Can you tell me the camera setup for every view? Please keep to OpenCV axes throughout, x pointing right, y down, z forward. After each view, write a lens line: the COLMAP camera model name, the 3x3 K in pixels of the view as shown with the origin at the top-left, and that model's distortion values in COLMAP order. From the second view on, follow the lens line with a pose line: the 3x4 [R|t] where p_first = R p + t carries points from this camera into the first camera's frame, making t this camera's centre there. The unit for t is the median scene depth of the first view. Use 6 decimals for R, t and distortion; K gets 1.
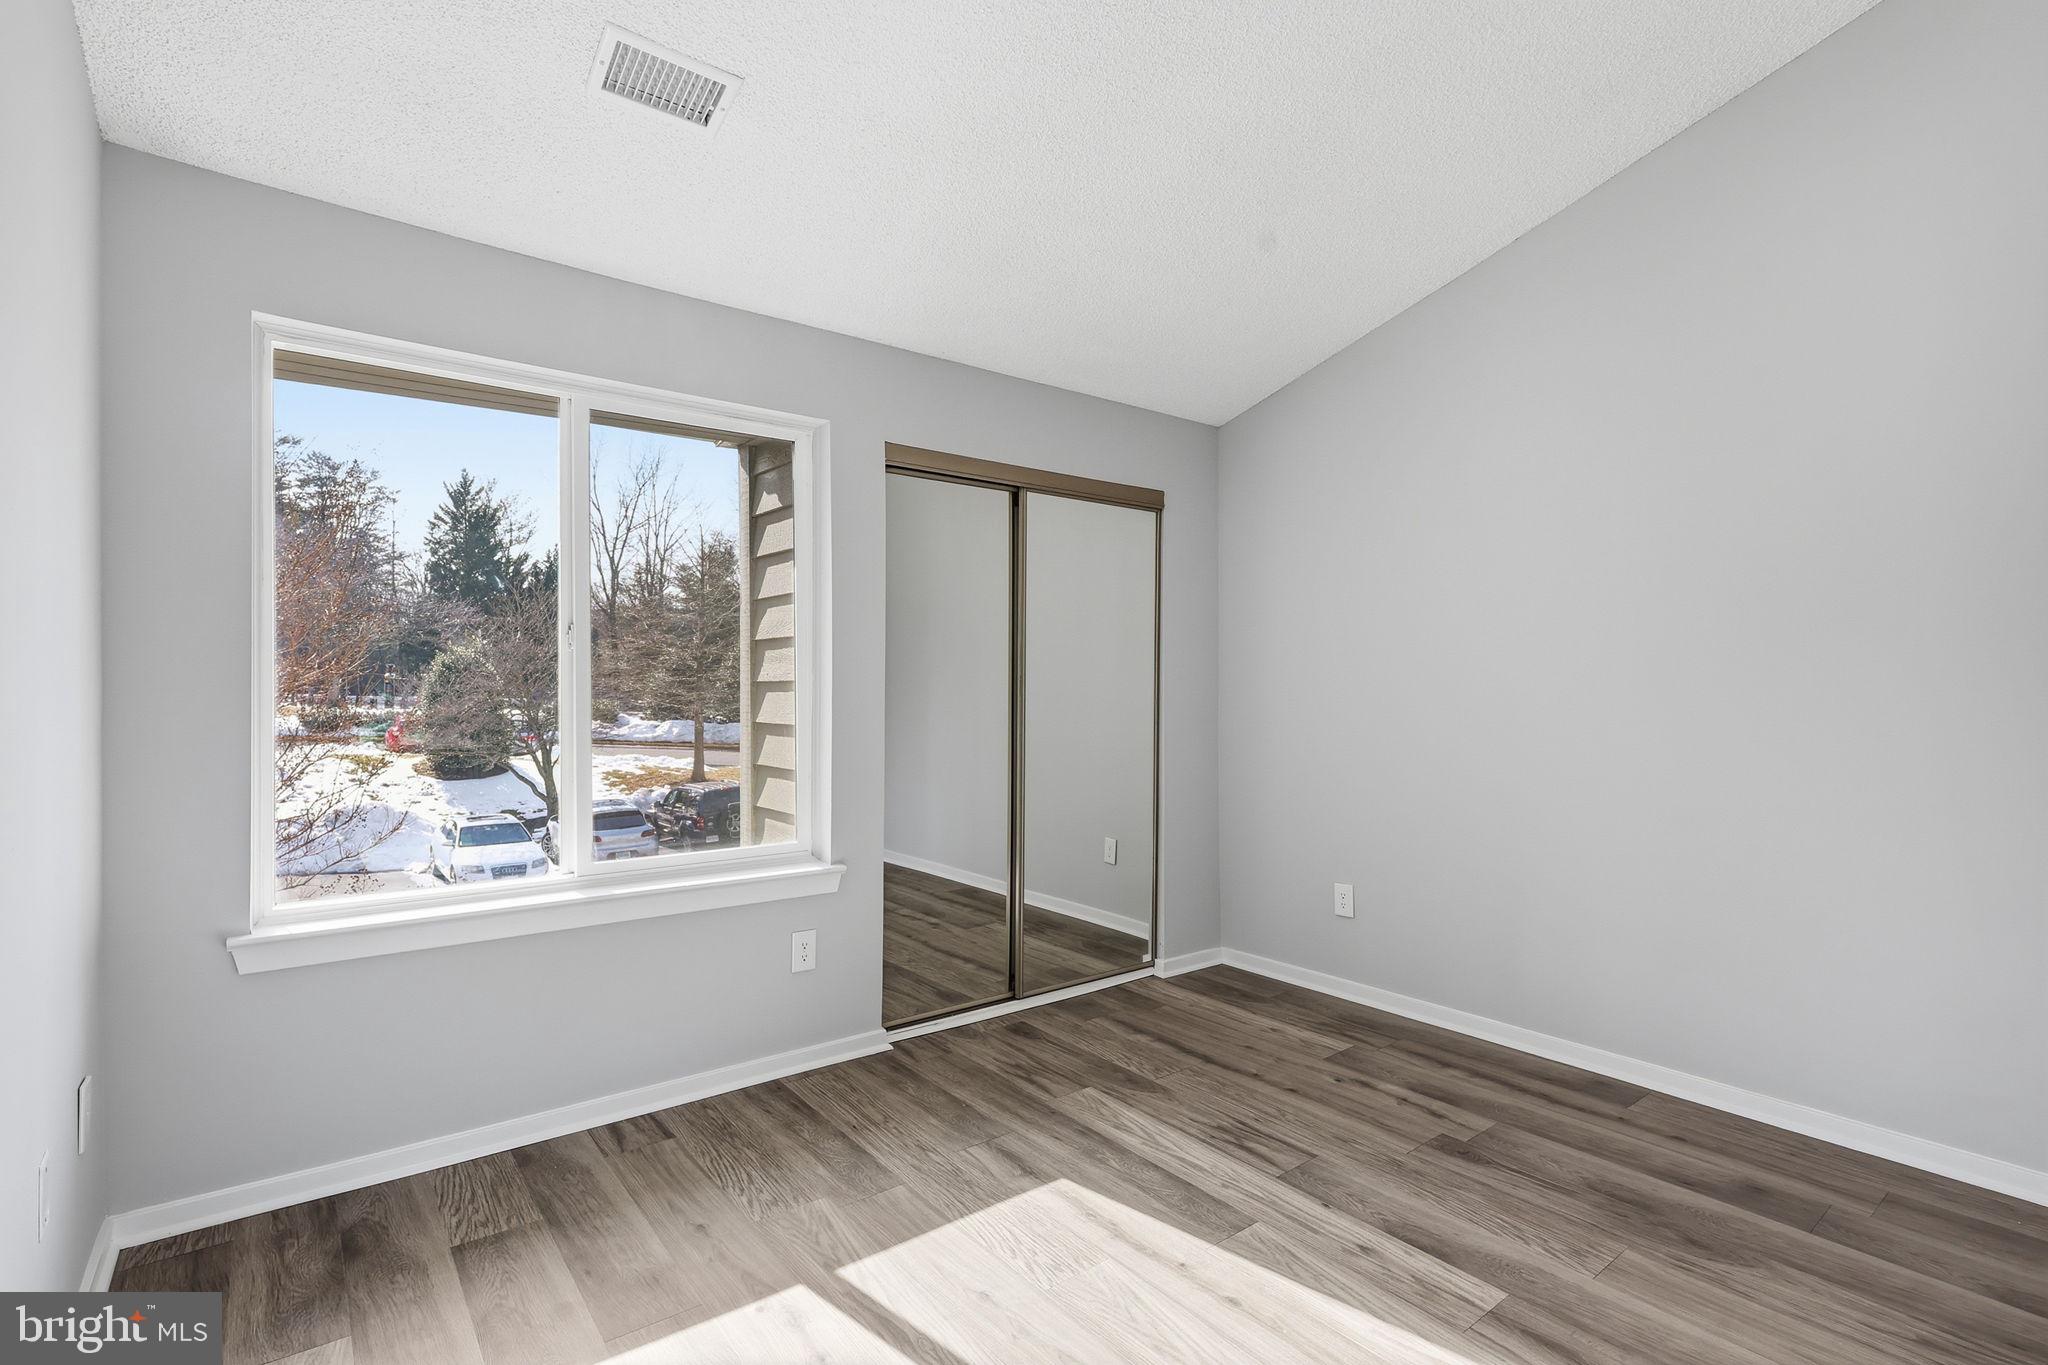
lens RADIAL K [[955.6, 0, 1006.2], [0, 955.6, 685.7], [0, 0, 1]] dist [0.000753, 0.001311]
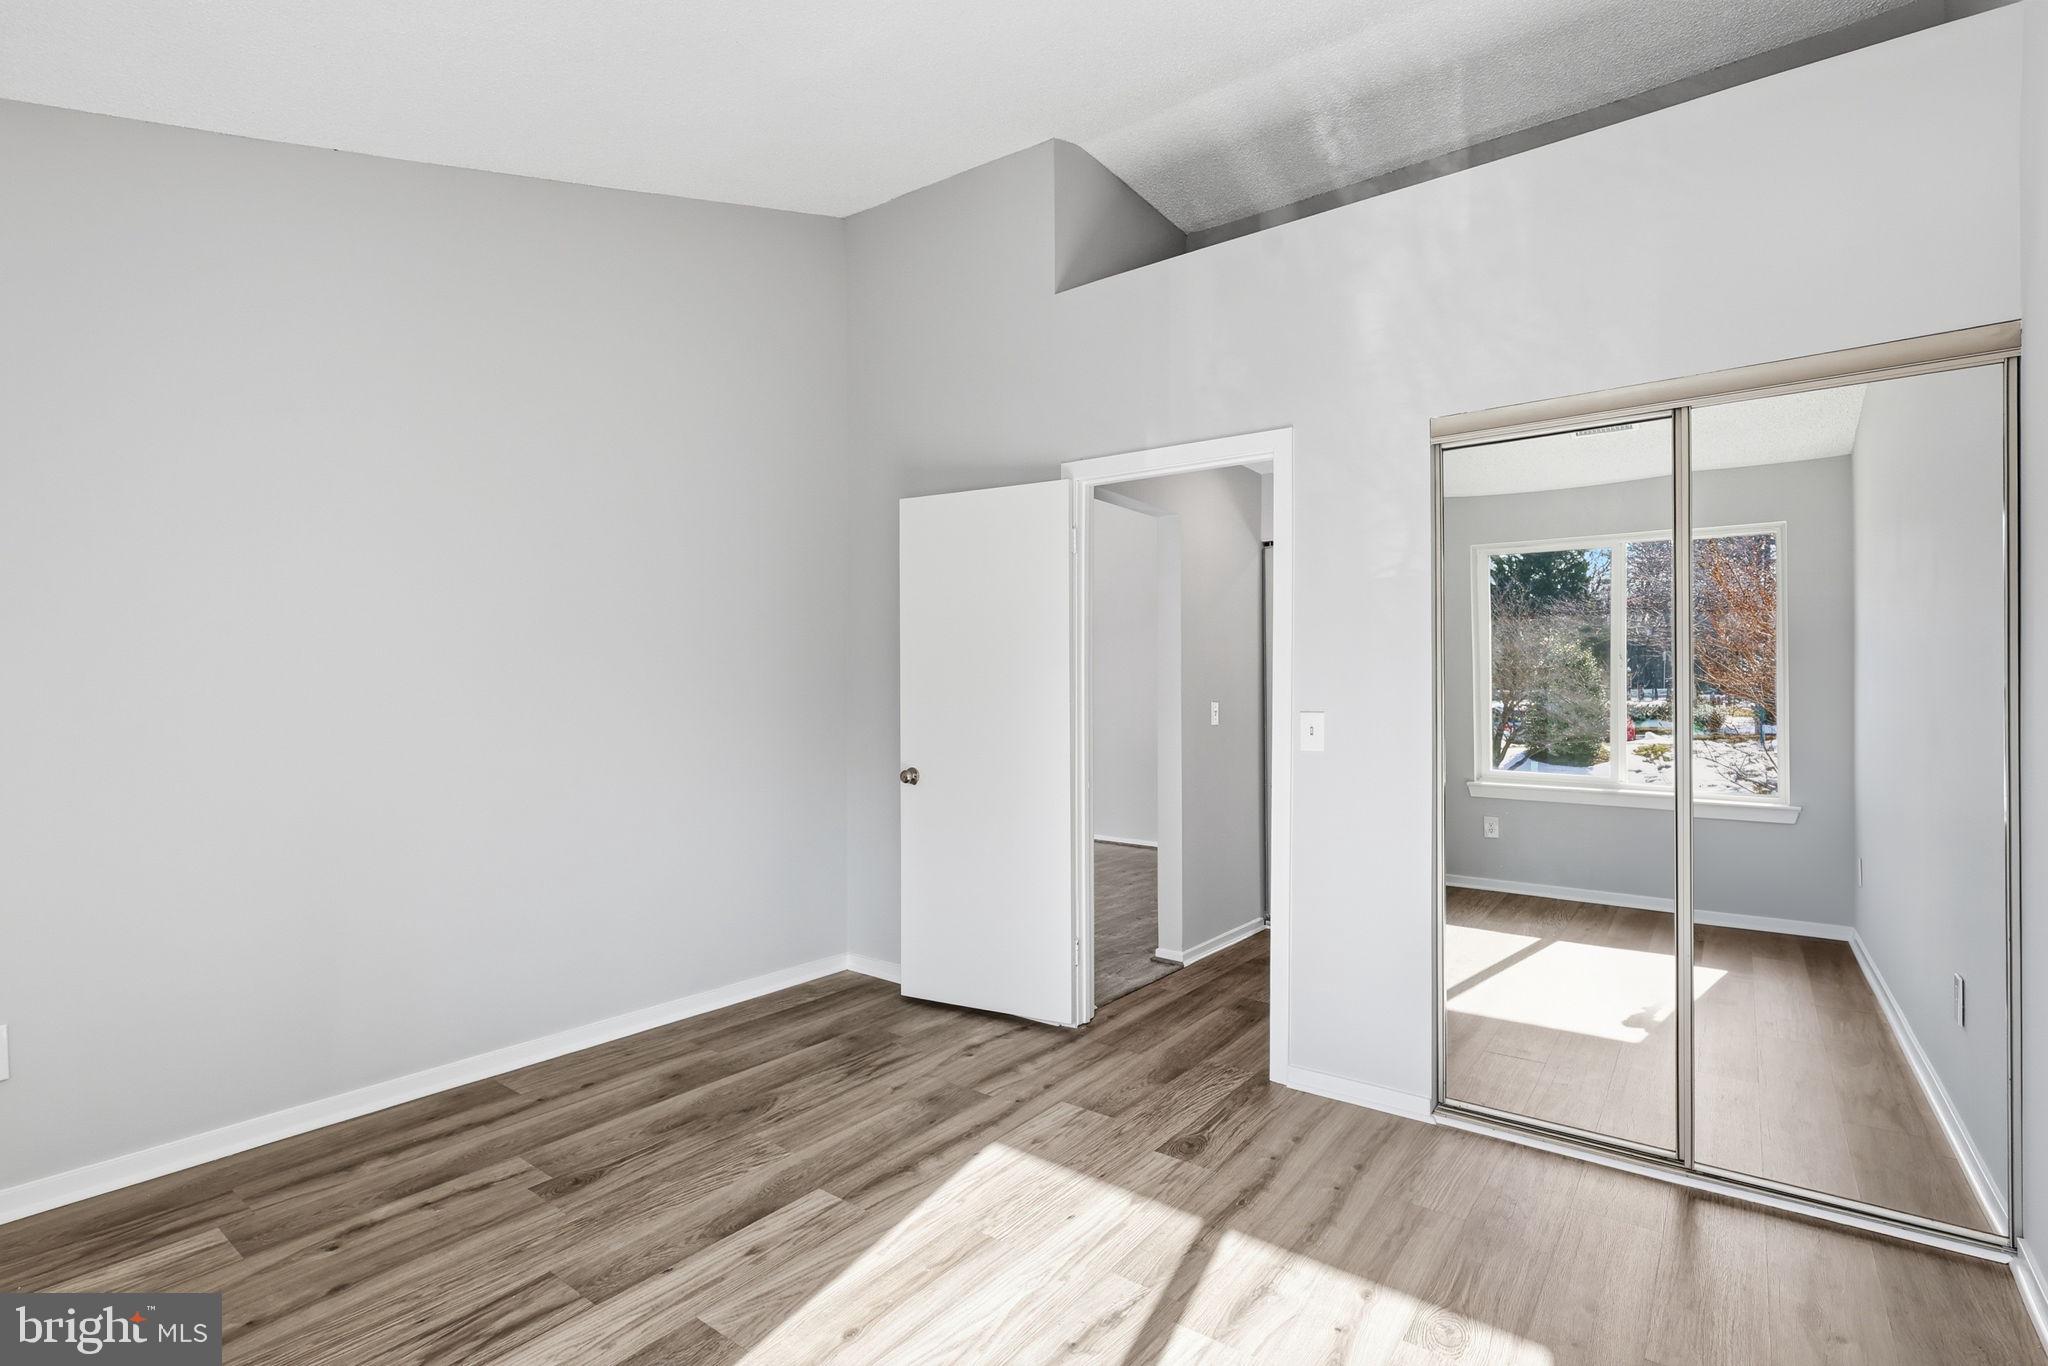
lens RADIAL K [[955.6, 0, 1018.4], [0, 955.6, 699.1], [0, 0, 1]] dist [0.000753, 0.001311]
pose [[-0.272503, 0.005743, 0.962138, -0.474852], [0.001926, 0.999983, -0.005423, 0.023688], [-0.962153, 0.000376, -0.272509, 0.747676]]
